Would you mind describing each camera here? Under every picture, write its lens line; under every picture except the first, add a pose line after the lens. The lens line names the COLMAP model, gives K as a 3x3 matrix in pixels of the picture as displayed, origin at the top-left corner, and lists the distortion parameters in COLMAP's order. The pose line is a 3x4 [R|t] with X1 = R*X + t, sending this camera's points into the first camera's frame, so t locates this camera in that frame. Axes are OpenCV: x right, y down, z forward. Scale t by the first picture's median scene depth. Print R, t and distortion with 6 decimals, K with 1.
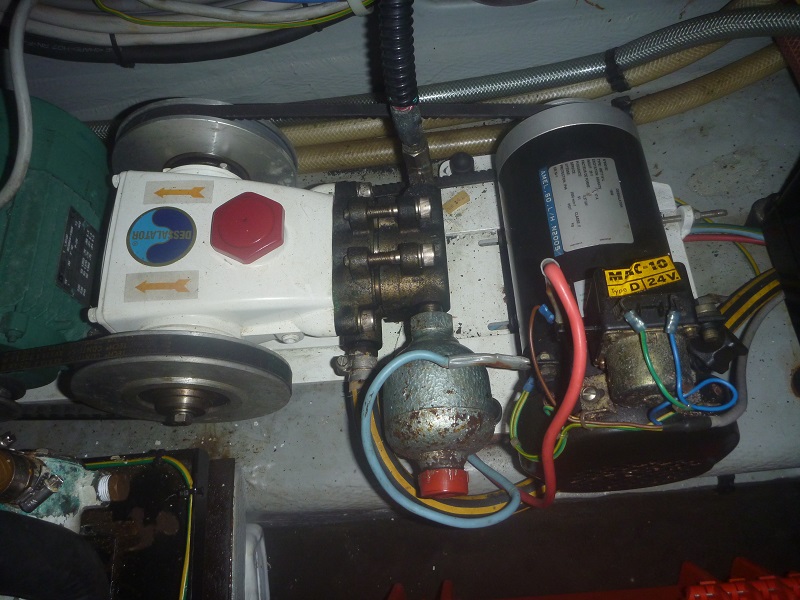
lens RADIAL K [[660.4, 0, 400.0], [0, 660.4, 300.0], [0, 0, 1]] dist [-0.025086, 0.000104]
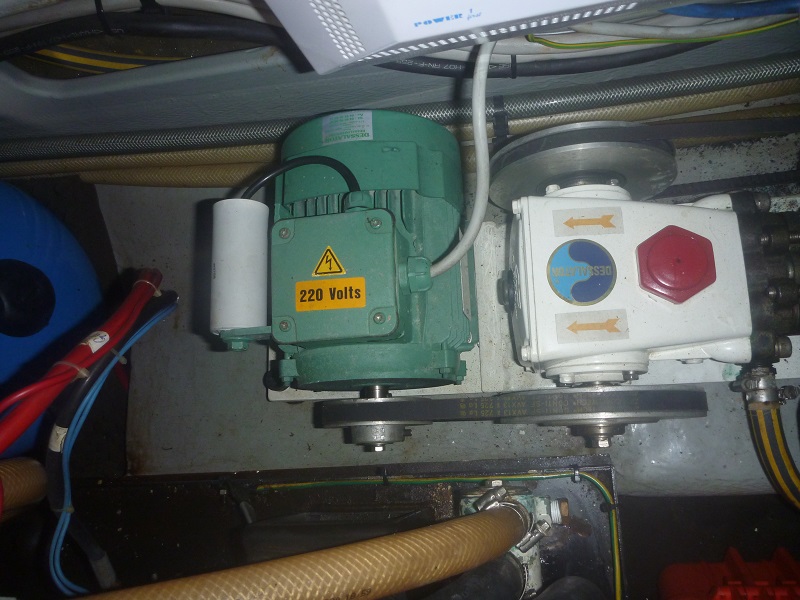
lens RADIAL K [[660.4, 0, 400.0], [0, 660.4, 300.0], [0, 0, 1]] dist [-0.025086, 0.000104]
pose [[0.991389, -0.008376, -0.130682, -0.497737], [0.038630, 0.972249, 0.230739, -0.294322], [0.125122, -0.233800, 0.964200, -0.020404]]
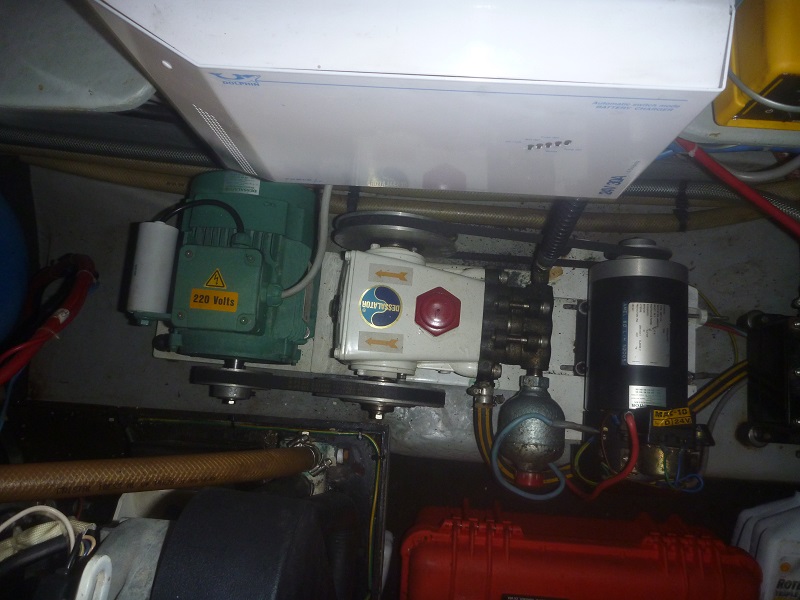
lens RADIAL K [[660.4, 0, 400.0], [0, 660.4, 300.0], [0, 0, 1]] dist [-0.025086, 0.000104]
pose [[0.986963, 0.148432, 0.062224, -0.410154], [-0.159806, 0.949724, 0.269231, -0.534031], [-0.019133, -0.275665, 0.961063, -0.501894]]
